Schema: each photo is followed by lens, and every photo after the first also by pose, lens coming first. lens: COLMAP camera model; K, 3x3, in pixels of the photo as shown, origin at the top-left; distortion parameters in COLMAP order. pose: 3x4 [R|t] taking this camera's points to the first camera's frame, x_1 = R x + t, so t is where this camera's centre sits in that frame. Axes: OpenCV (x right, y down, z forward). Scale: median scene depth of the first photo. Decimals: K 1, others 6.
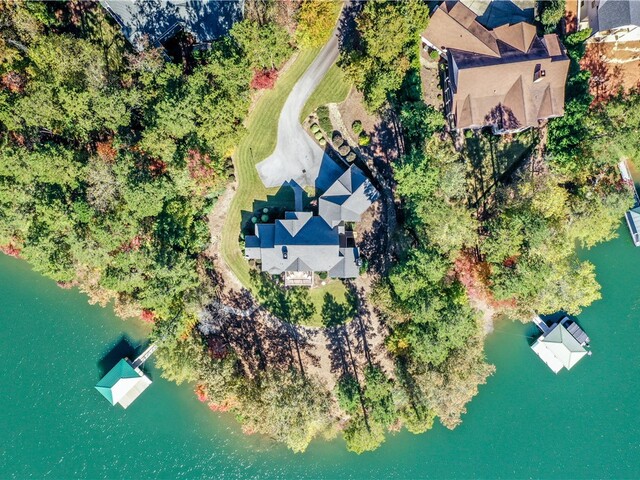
lens RADIAL K [[581.6, 0, 318.7], [0, 581.6, 214.7], [0, 0, 1]] dist [0.002162, 0.001103]
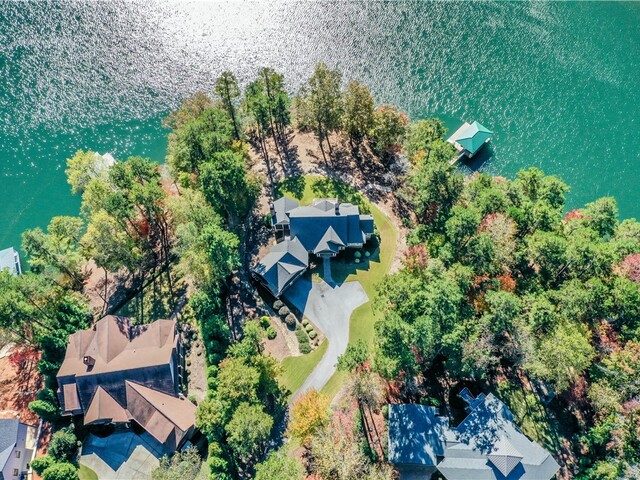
lens RADIAL K [[581.6, 0, 318.7], [0, 581.6, 214.7], [0, 0, 1]] dist [0.002162, 0.001103]
pose [[-0.999877, 0.013256, -0.008430, -0.011321], [-0.015570, -0.907477, 0.419812, -0.386304], [-0.002085, 0.419892, 0.907572, -0.019439]]
